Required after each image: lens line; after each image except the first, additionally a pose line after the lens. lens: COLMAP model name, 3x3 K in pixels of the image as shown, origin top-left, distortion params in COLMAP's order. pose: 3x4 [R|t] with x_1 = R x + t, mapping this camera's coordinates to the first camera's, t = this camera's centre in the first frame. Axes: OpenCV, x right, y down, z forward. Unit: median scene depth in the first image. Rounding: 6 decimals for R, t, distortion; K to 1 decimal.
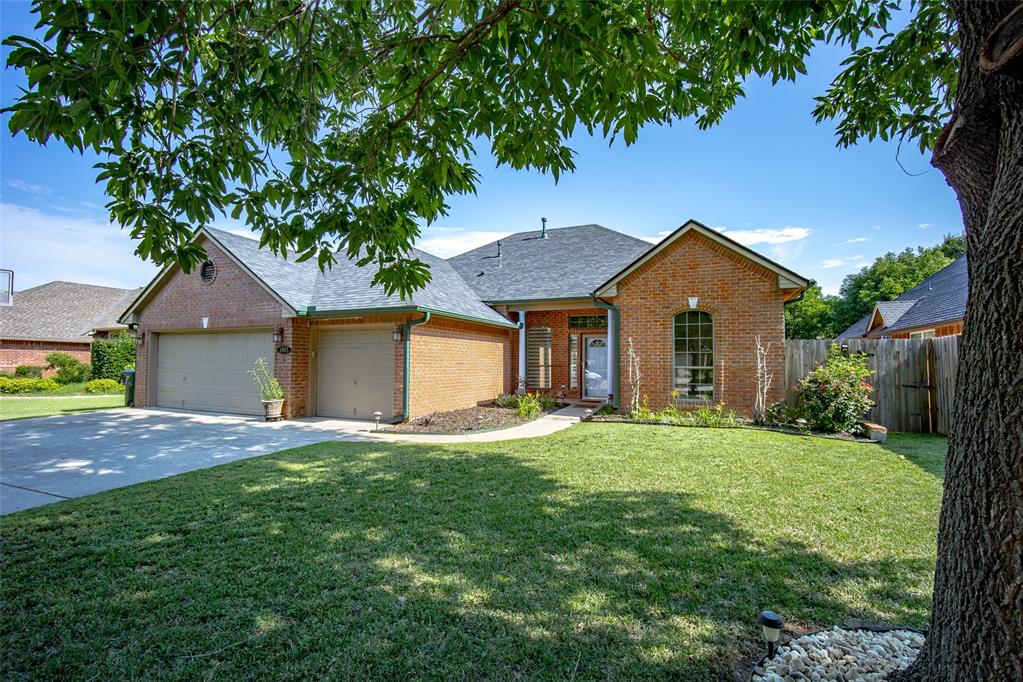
lens RADIAL K [[458.3, 0, 513.3], [0, 458.3, 330.2], [0, 0, 1]] dist [-0.001717, -0.000127]
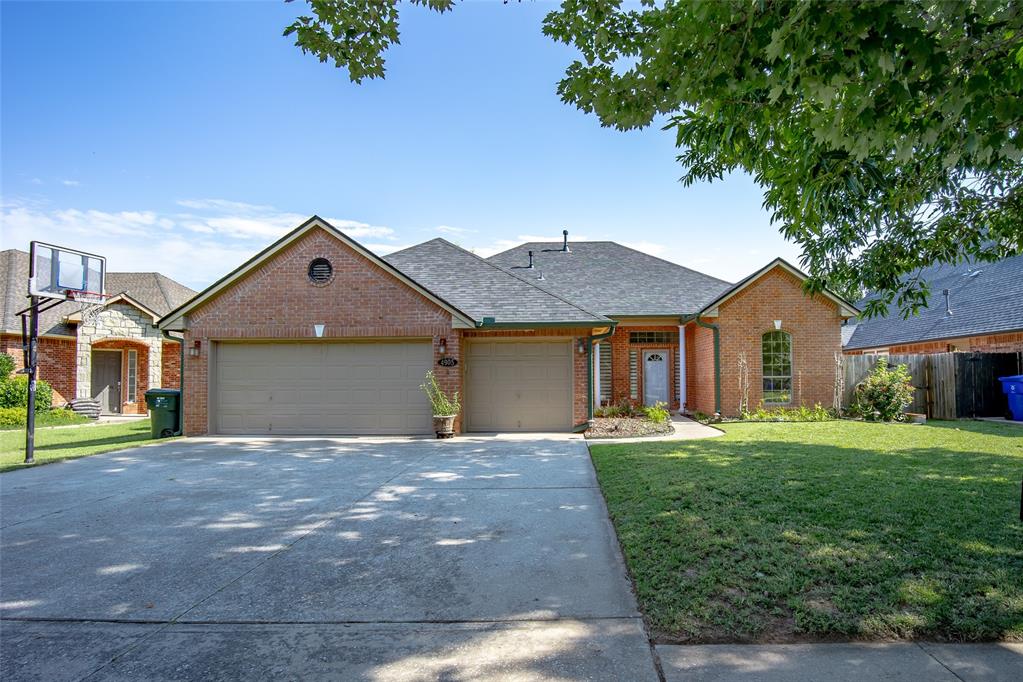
lens RADIAL K [[540.4, 0, 554.9], [0, 540.4, 346.0], [0, 0, 1]] dist [-0.002020, -0.000105]
pose [[0.921690, 0.013314, 0.387700, -0.692384], [-0.014252, 0.999898, -0.000457, 0.006432], [-0.387666, -0.005104, 0.921786, -0.104582]]
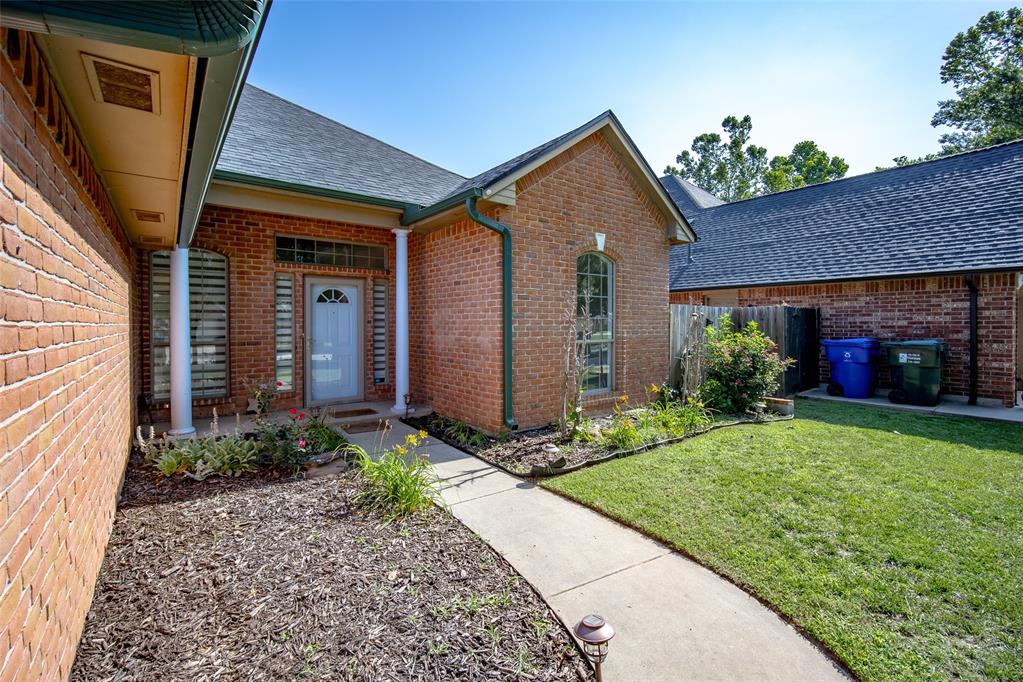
lens RADIAL K [[458.3, 0, 513.3], [0, 458.3, 330.2], [0, 0, 1]] dist [-0.001717, -0.000127]
pose [[0.489339, -0.016434, 0.871939, -0.222796], [-0.059055, 0.996903, 0.051932, 0.036438], [-0.870092, -0.076905, 0.486853, 0.746342]]
